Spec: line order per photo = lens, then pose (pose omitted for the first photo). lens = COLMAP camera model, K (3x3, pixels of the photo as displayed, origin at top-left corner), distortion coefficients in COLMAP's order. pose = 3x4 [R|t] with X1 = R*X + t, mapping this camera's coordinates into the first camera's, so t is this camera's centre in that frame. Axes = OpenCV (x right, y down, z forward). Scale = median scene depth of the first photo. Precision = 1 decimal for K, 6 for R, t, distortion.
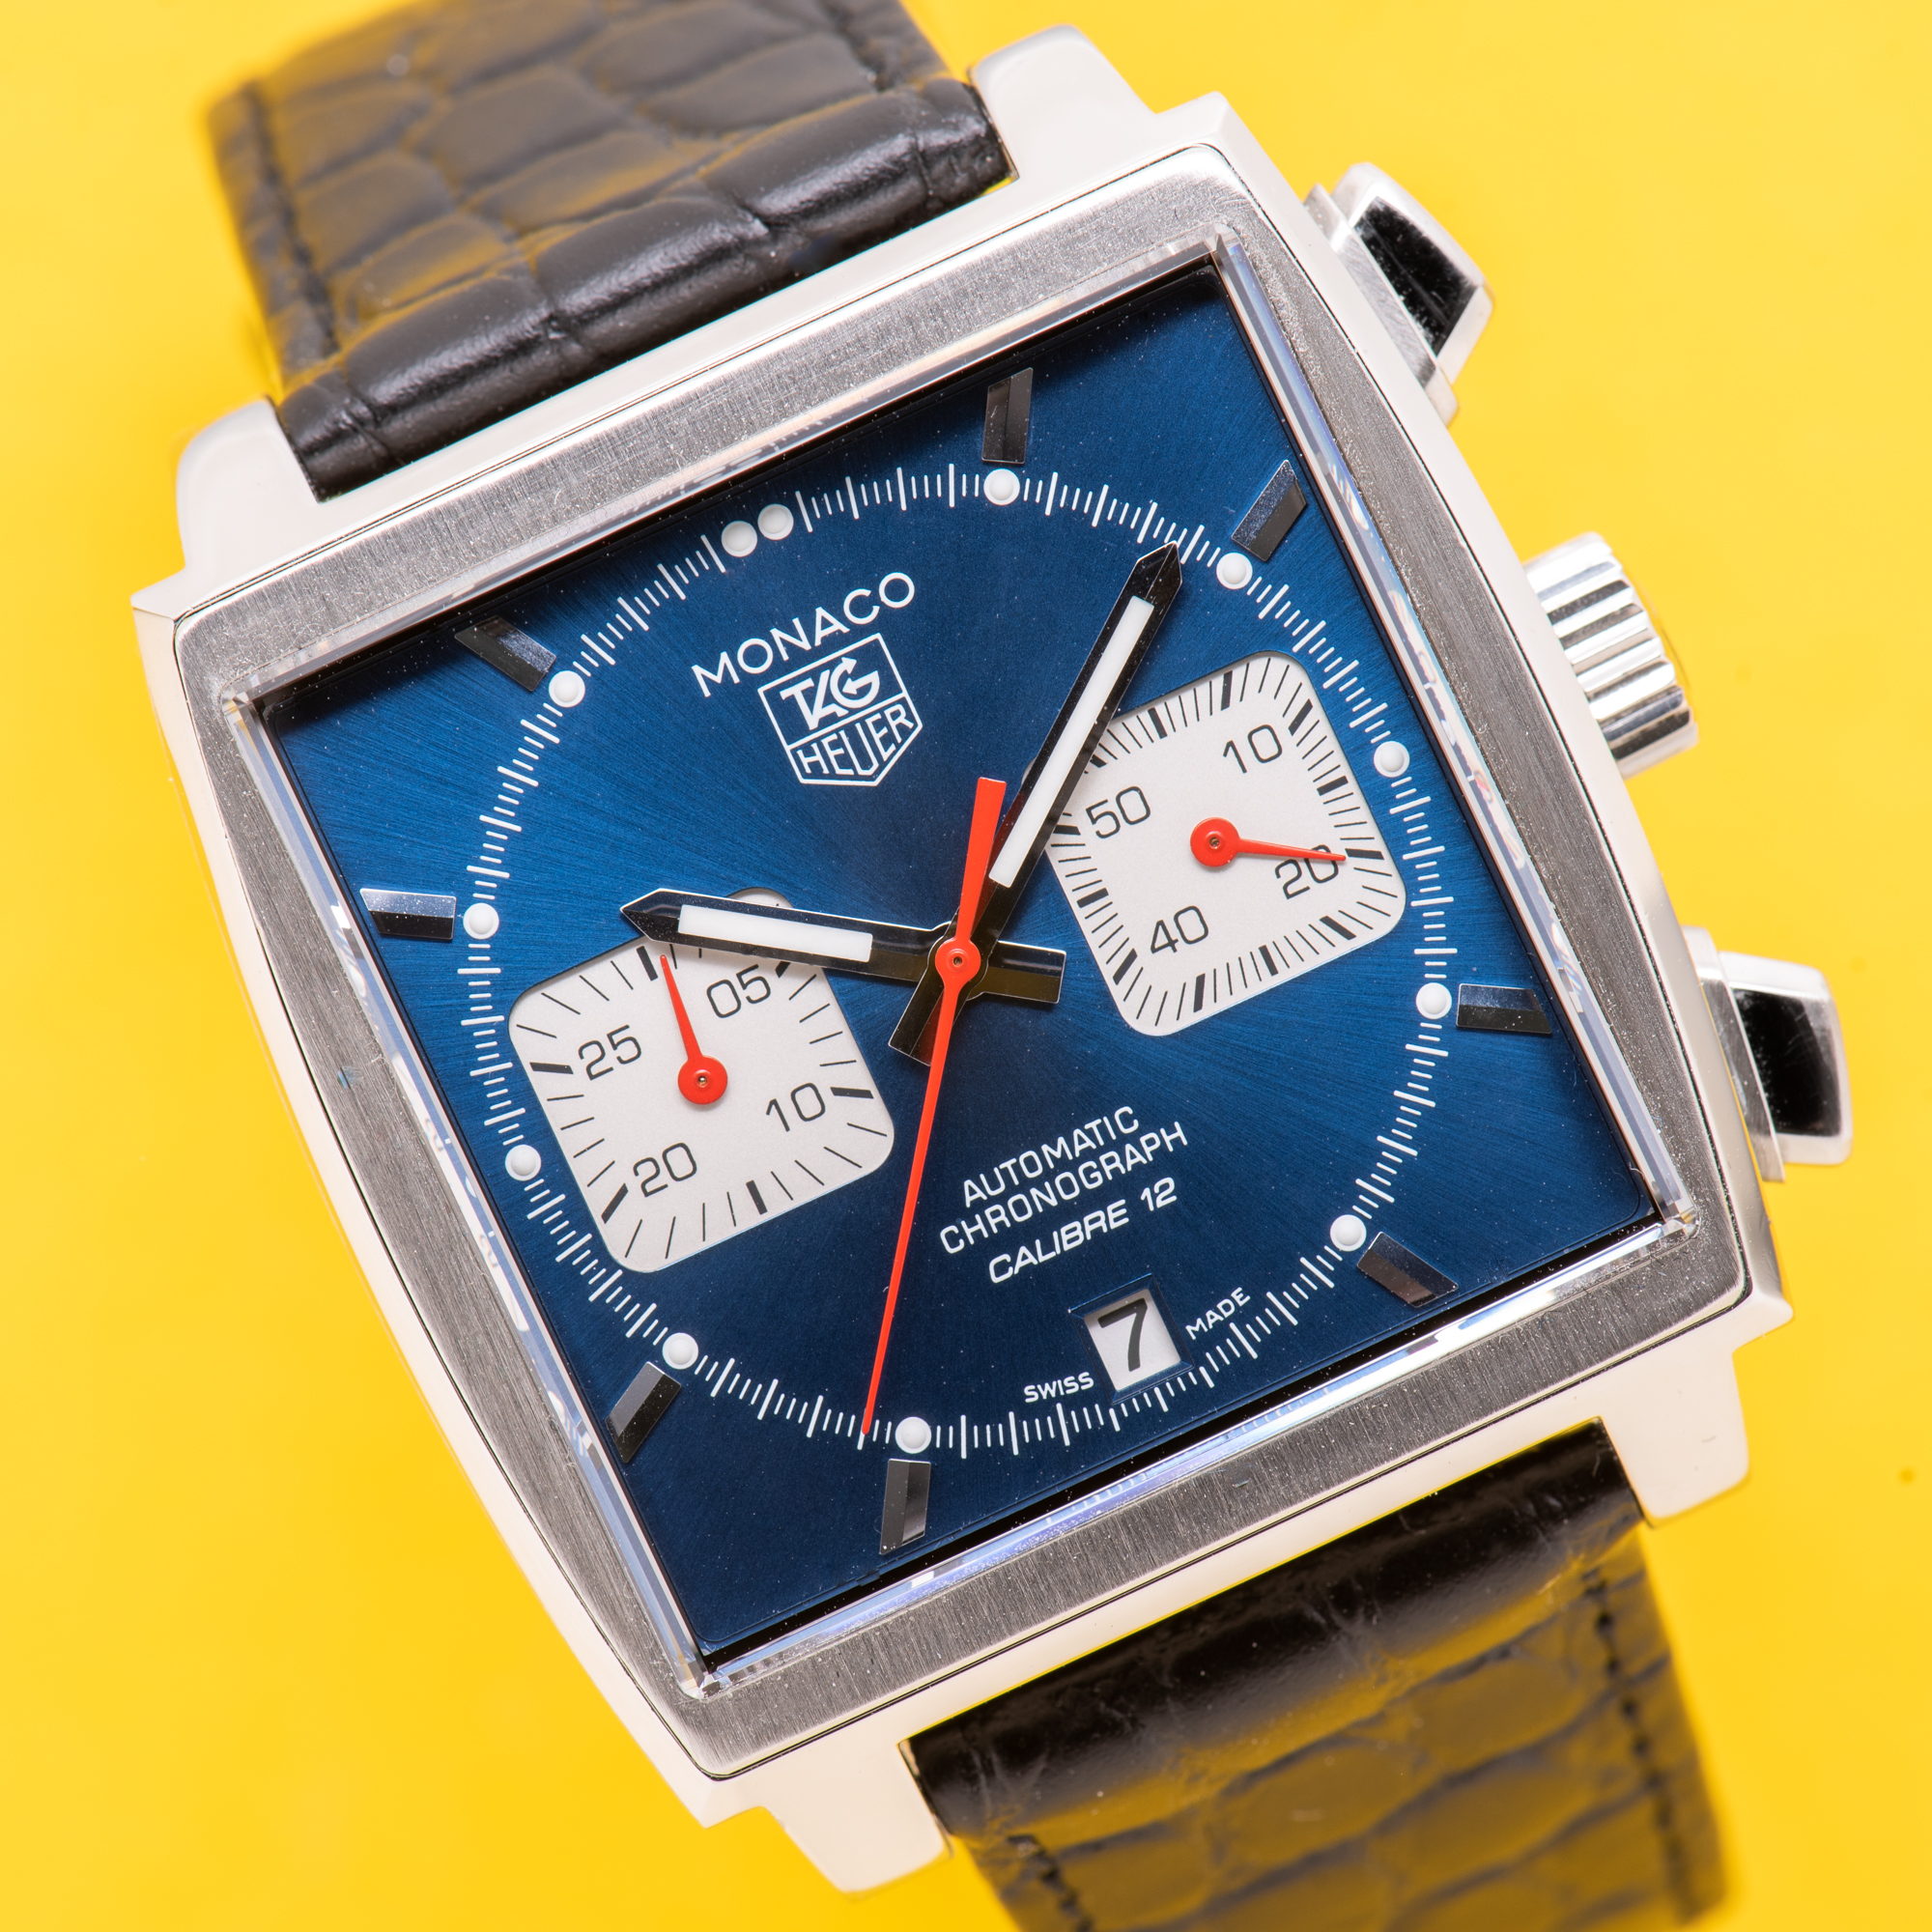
lens RADIAL K [[12353.5, 0, 966.0], [0, 12353.5, 966.0], [0, 0, 1]] dist [-0.146148, -27.382546]
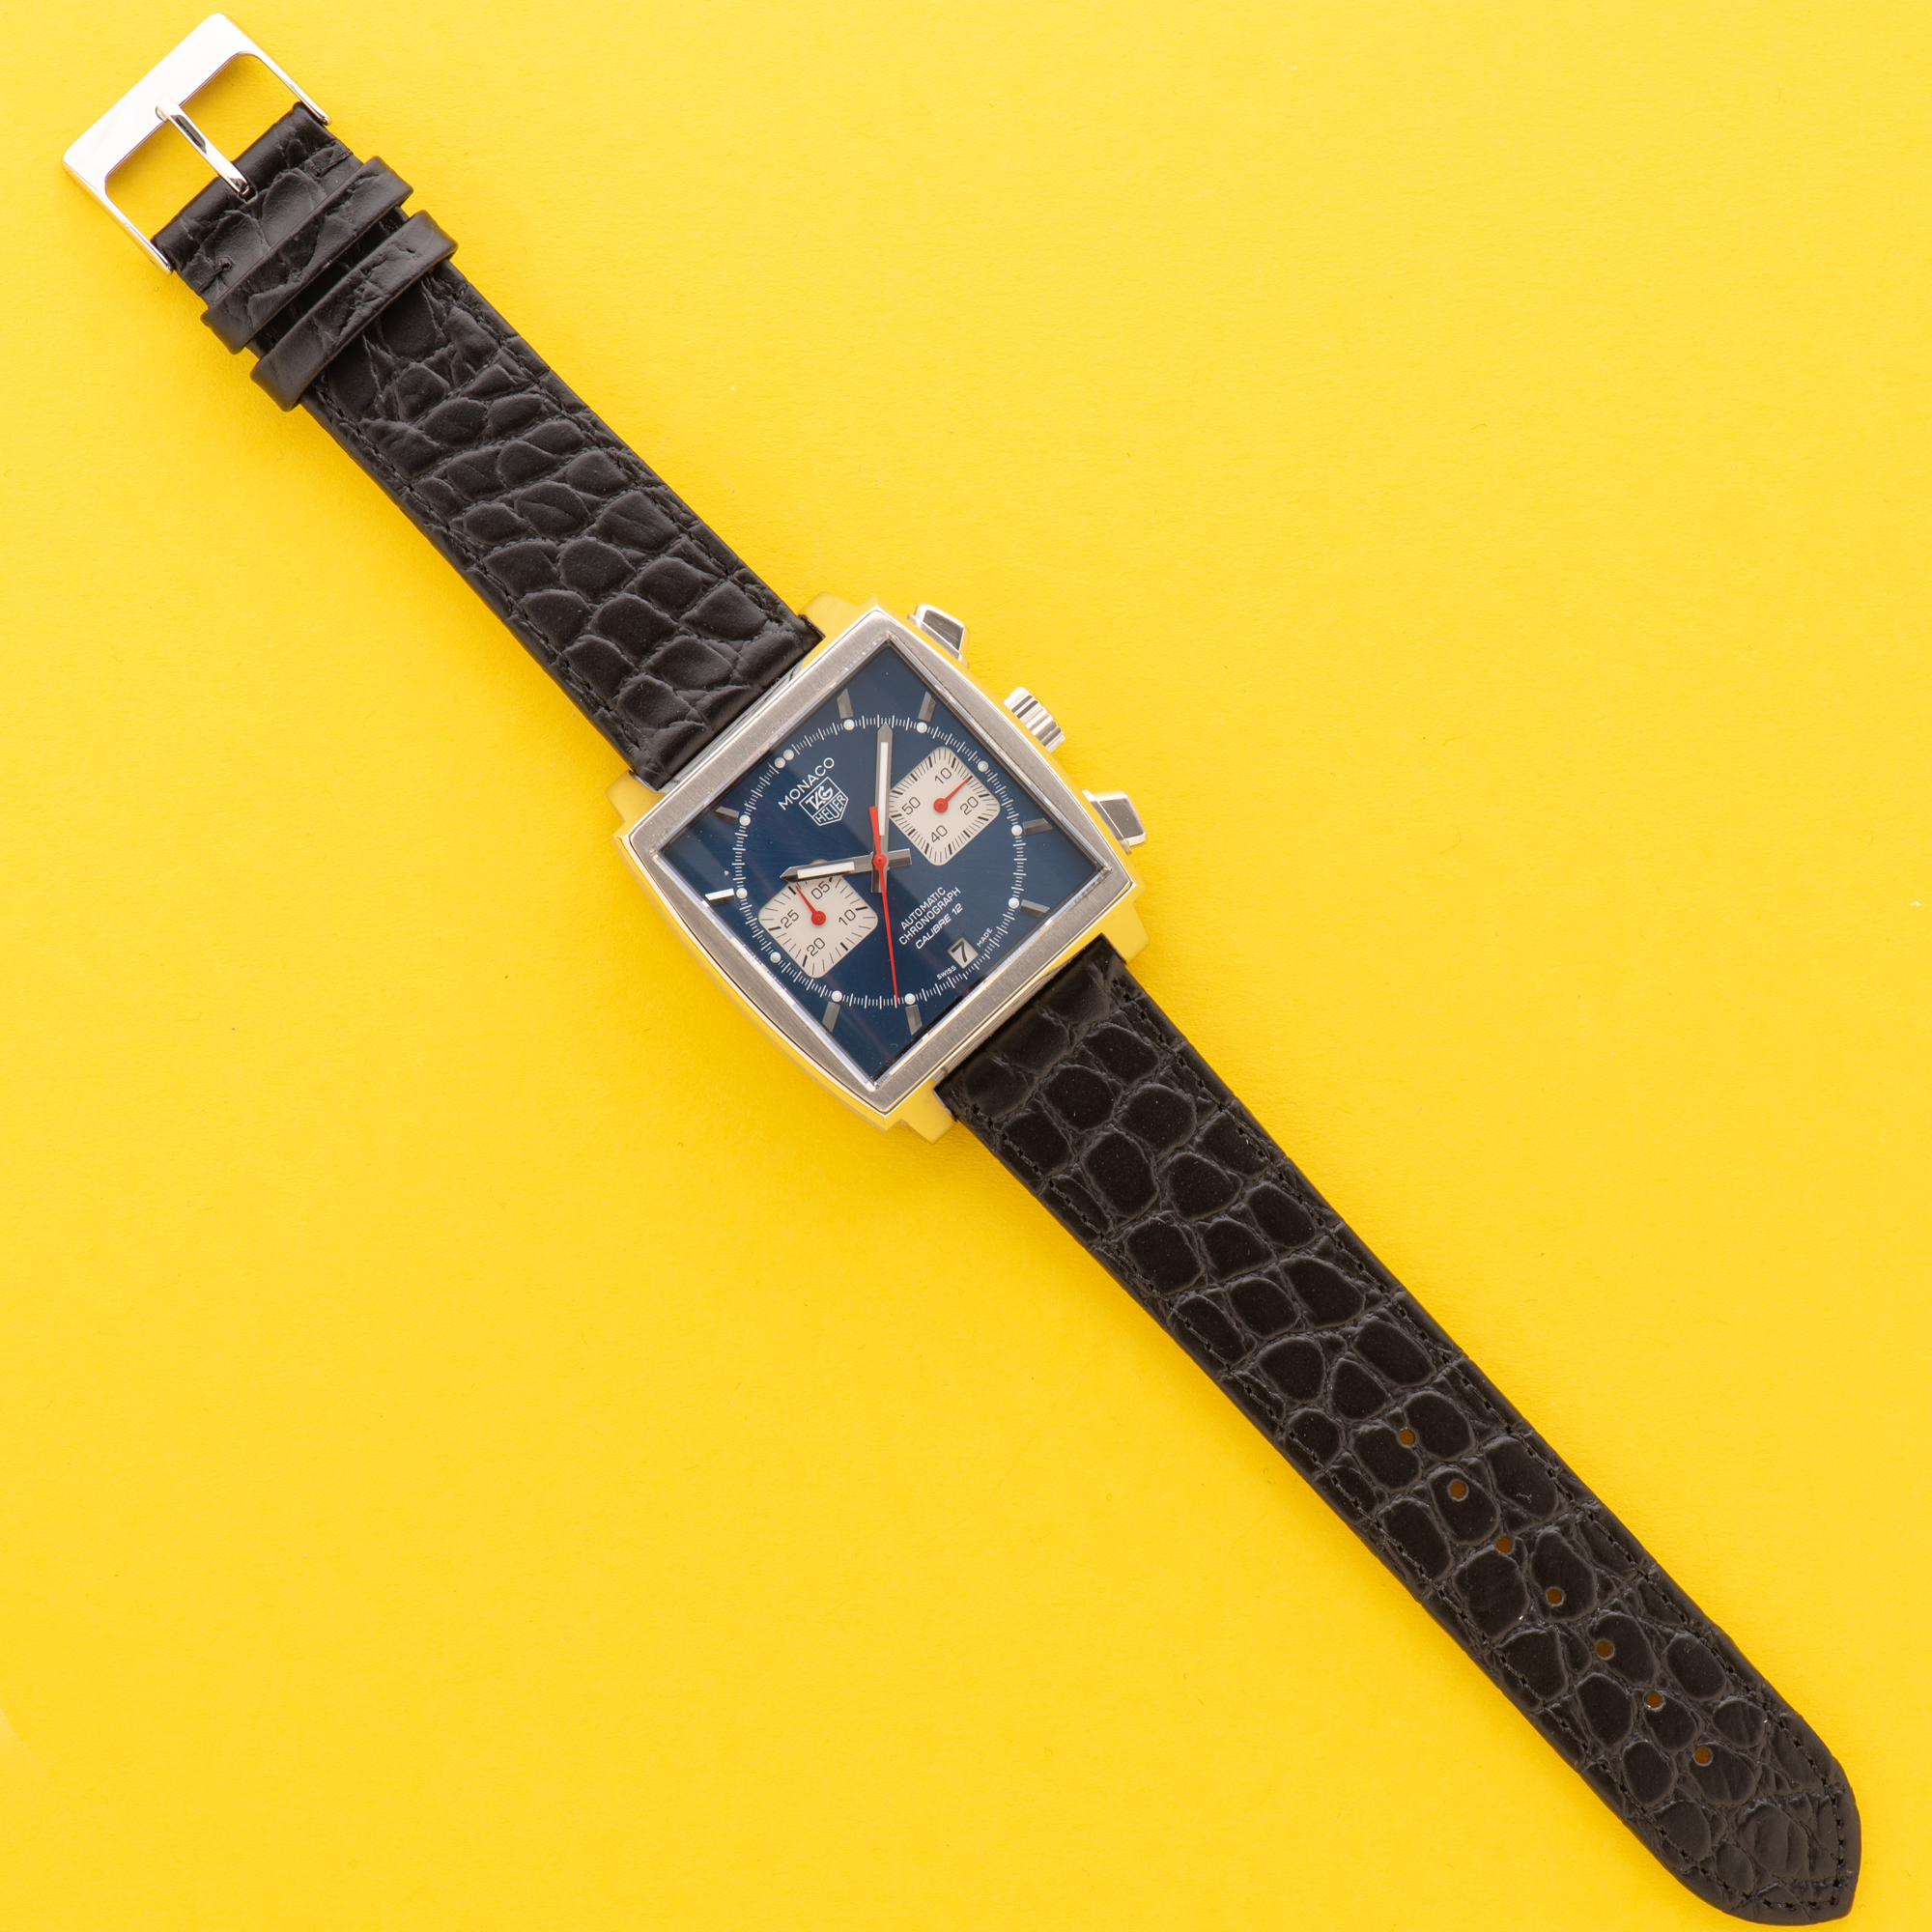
lens RADIAL K [[12353.5, 0, 966.0], [0, 12353.5, 966.0], [0, 0, 1]] dist [-0.146148, -27.382546]
pose [[0.949896, -0.303868, 0.073226, -0.234602], [0.307438, 0.950573, -0.043501, 0.181221], [-0.056388, 0.063834, 0.996366, -2.370792]]
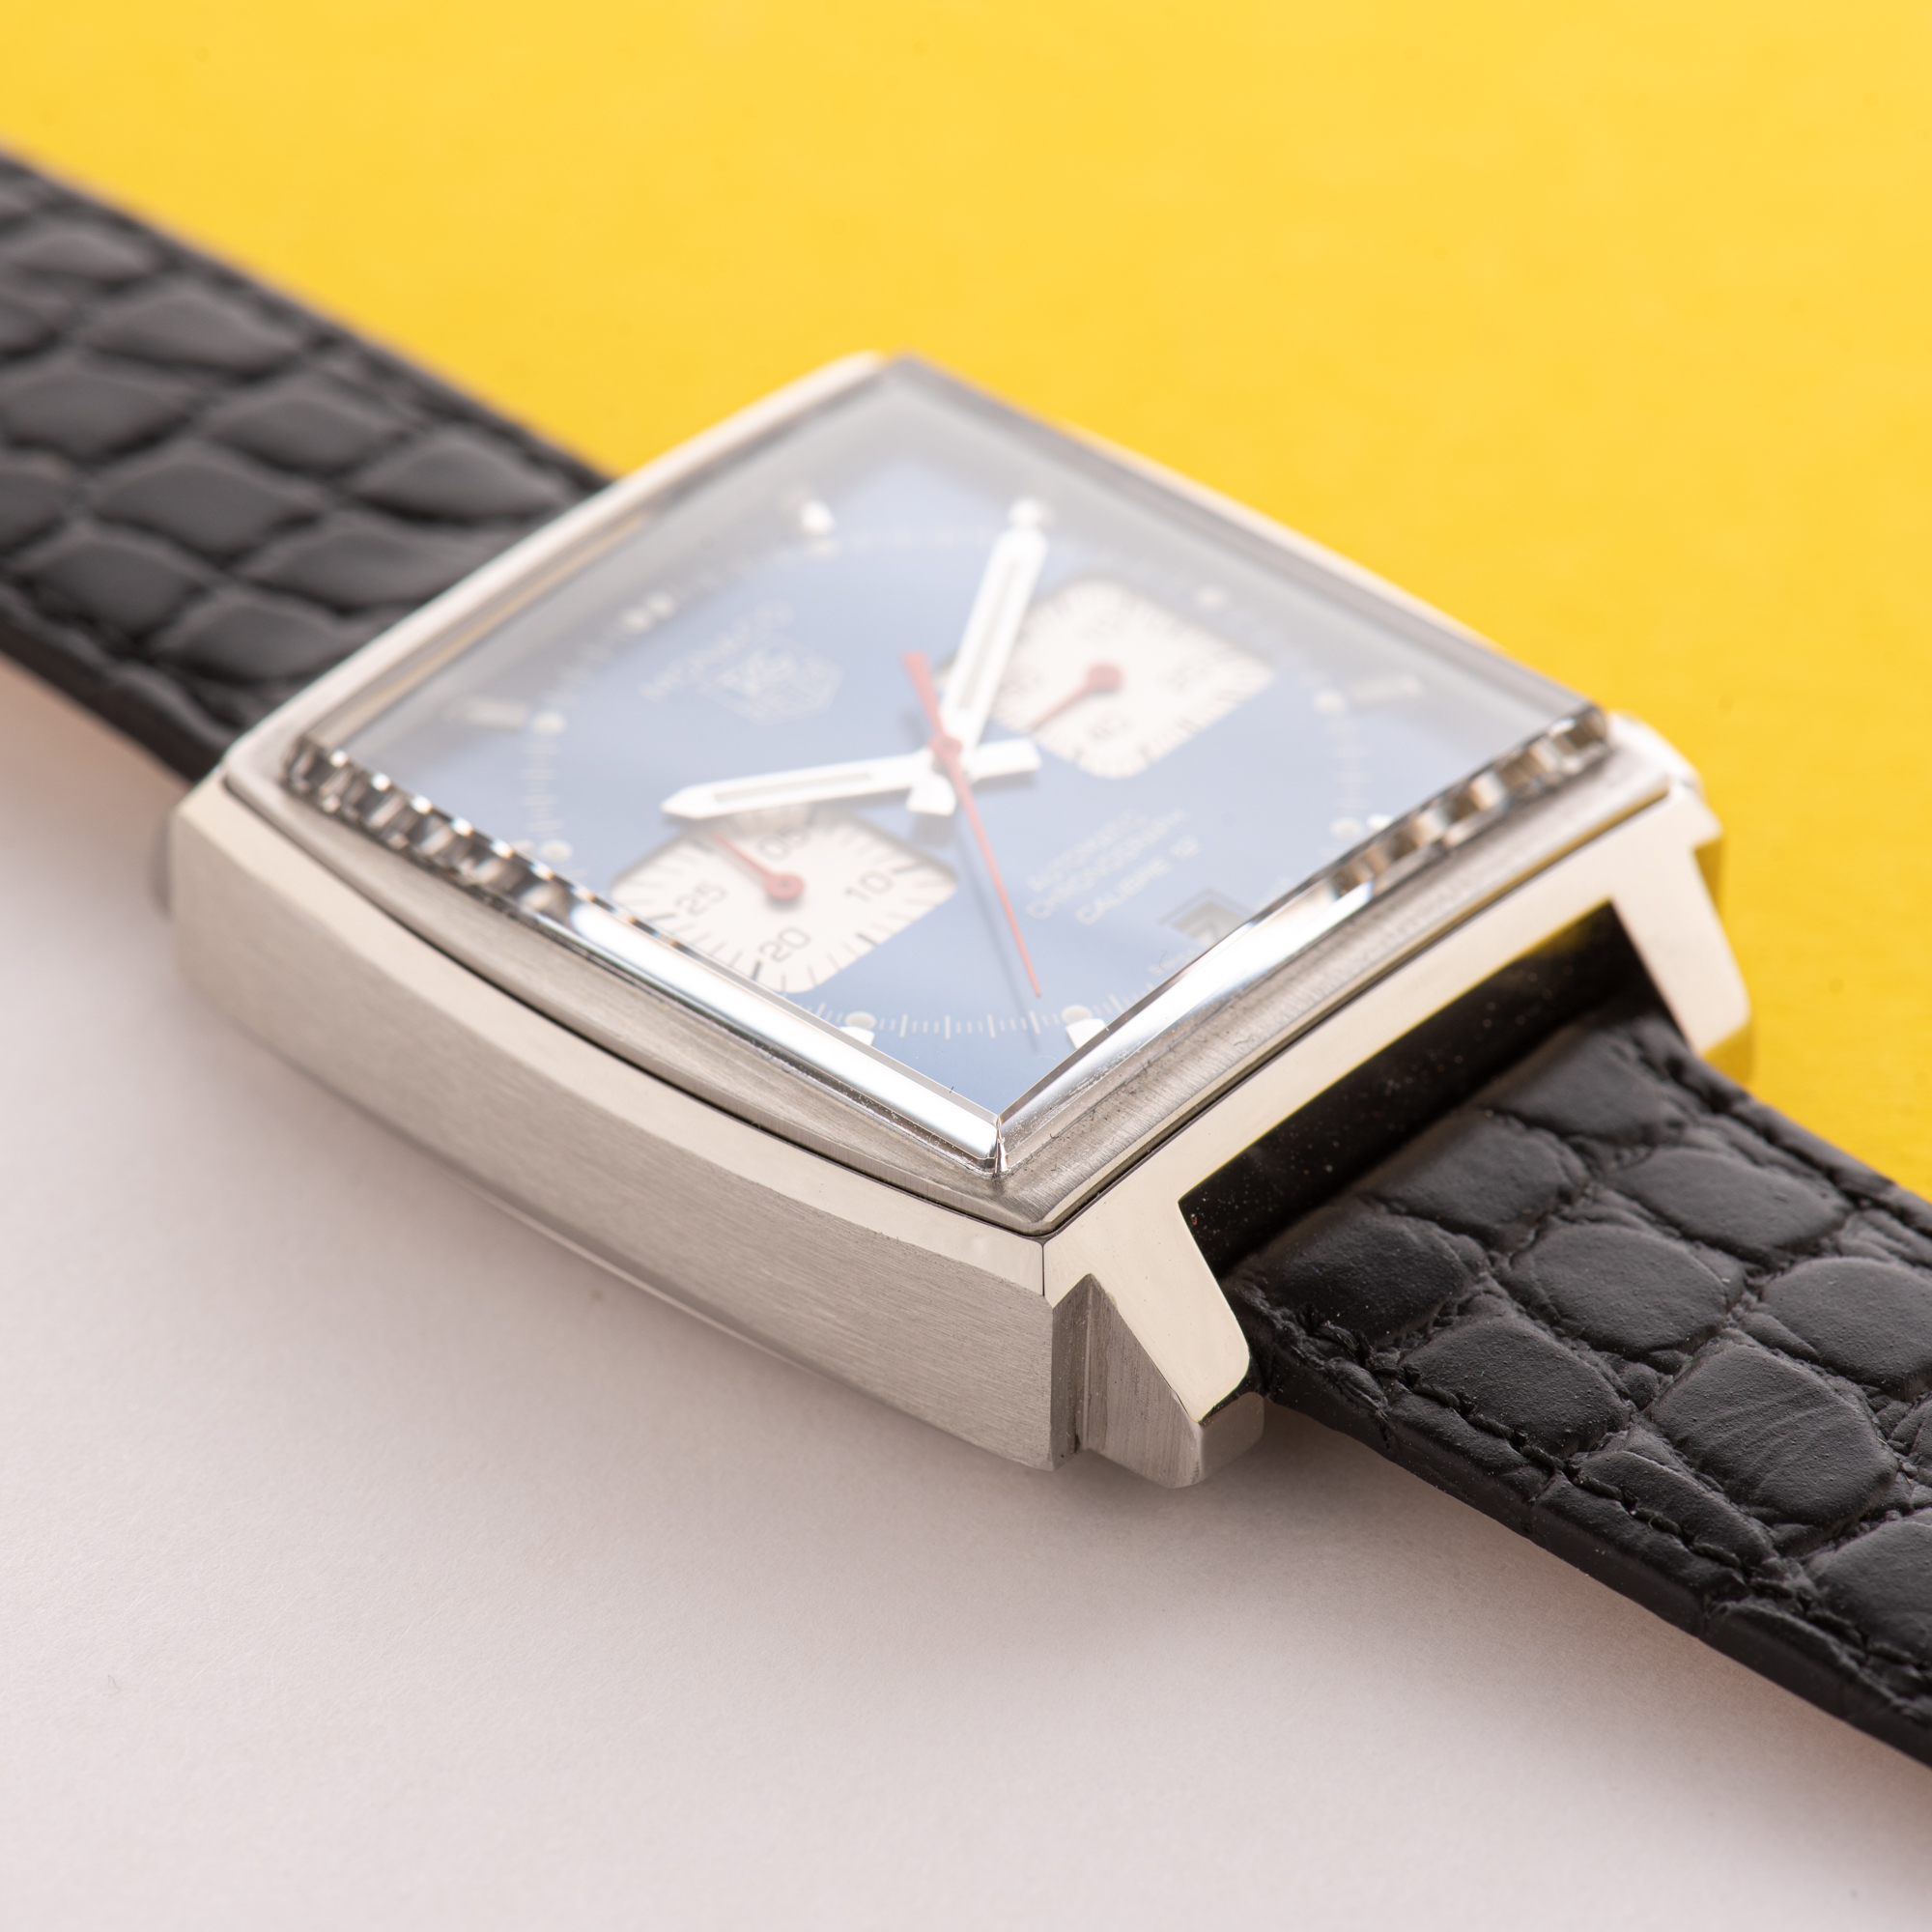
lens RADIAL K [[12353.5, 0, 966.0], [0, 12353.5, 966.0], [0, 0, 1]] dist [-0.146148, -27.382546]
pose [[0.915109, -0.236133, 0.326828, -0.384937], [0.403002, 0.561494, -0.722713, 0.854711], [-0.012856, 0.793073, 0.608991, 0.302741]]
